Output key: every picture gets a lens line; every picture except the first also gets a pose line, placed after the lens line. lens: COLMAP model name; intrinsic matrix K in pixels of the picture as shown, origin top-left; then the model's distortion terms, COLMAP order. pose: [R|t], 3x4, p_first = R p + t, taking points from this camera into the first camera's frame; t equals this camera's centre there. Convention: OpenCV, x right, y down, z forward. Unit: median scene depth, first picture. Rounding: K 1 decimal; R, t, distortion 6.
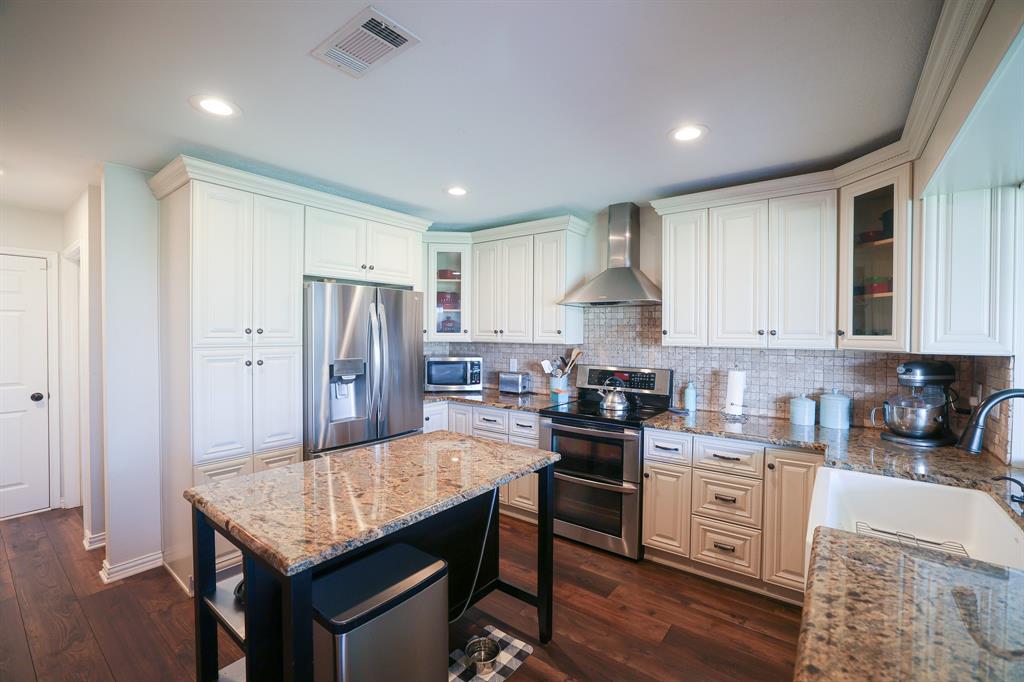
lens RADIAL K [[444.5, 0, 512.4], [0, 444.5, 338.2], [0, 0, 1]] dist [-0.024657, 0.010262]
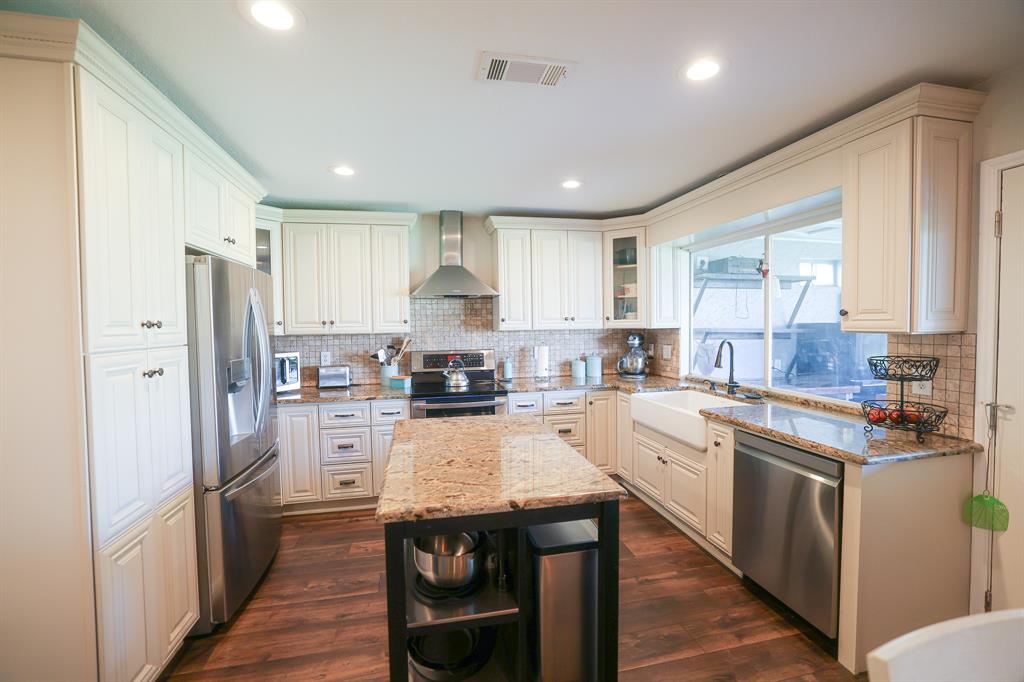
lens RADIAL K [[444.5, 0, 514.2], [0, 444.5, 337.5], [0, 0, 1]] dist [-0.024657, 0.010262]
pose [[0.647400, -0.043717, 0.760896, -0.574582], [0.028258, 0.999044, 0.033357, -0.004570], [-0.761627, -0.000094, 0.648016, 0.123571]]
